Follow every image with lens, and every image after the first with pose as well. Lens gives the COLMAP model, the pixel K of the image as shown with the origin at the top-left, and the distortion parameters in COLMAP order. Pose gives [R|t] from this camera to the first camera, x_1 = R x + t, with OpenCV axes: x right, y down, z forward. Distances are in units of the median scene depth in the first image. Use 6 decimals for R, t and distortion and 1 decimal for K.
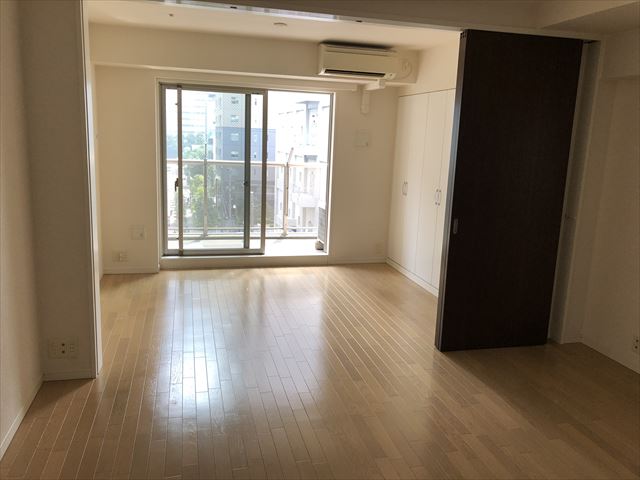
lens RADIAL K [[521.2, 0, 320.0], [0, 521.2, 240.0], [0, 0, 1]] dist [0.005368, -0.005777]
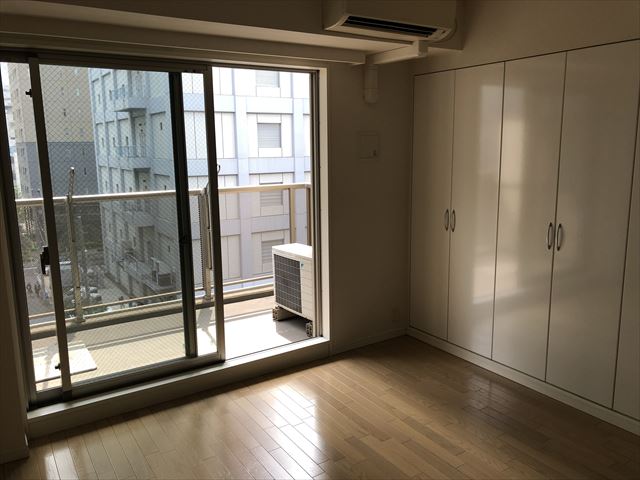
lens RADIAL K [[530.0, 0, 319.0], [0, 530.0, 232.2], [0, 0, 1]] dist [0.002339, -0.004258]
pose [[0.947067, -0.105589, 0.303175, -0.187867], [0.113960, 0.993435, -0.009998, -0.102333], [-0.300129, 0.044019, 0.952882, 0.474507]]
